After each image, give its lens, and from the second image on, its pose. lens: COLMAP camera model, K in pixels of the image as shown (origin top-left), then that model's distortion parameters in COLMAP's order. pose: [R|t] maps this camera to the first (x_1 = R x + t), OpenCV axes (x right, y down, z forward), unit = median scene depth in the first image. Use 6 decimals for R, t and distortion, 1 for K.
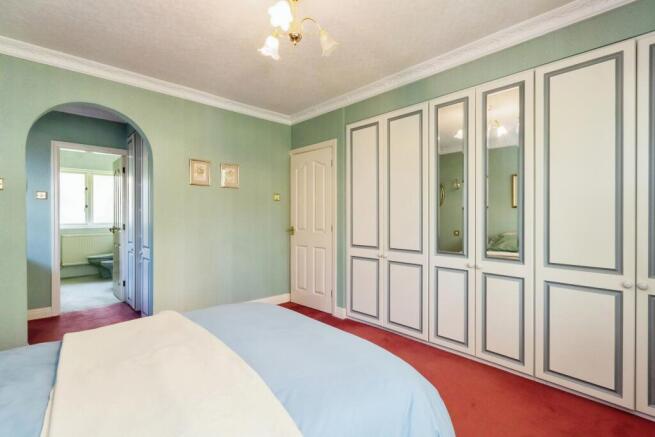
lens RADIAL K [[306.8, 0, 326.3], [0, 306.8, 218.5], [0, 0, 1]] dist [0.004772, -0.000011]
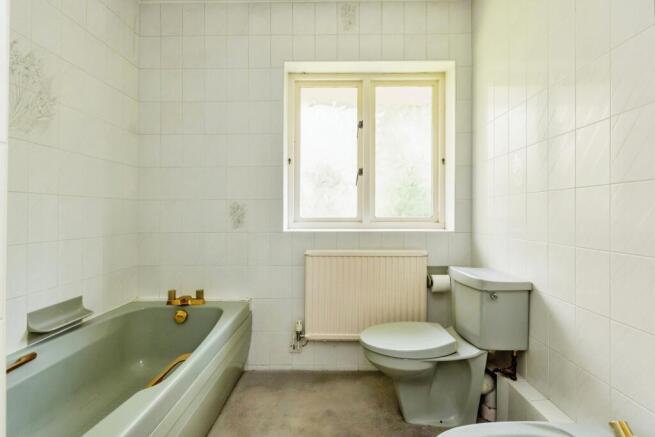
lens RADIAL K [[306.8, 0, 328.6], [0, 306.8, 219.0], [0, 0, 1]] dist [0.004772, -0.000011]
pose [[0.727951, 0.005365, -0.685608, -0.559858], [-0.010677, 0.999937, -0.003512, 0.017650], [0.685546, 0.009877, 0.727963, 0.713283]]
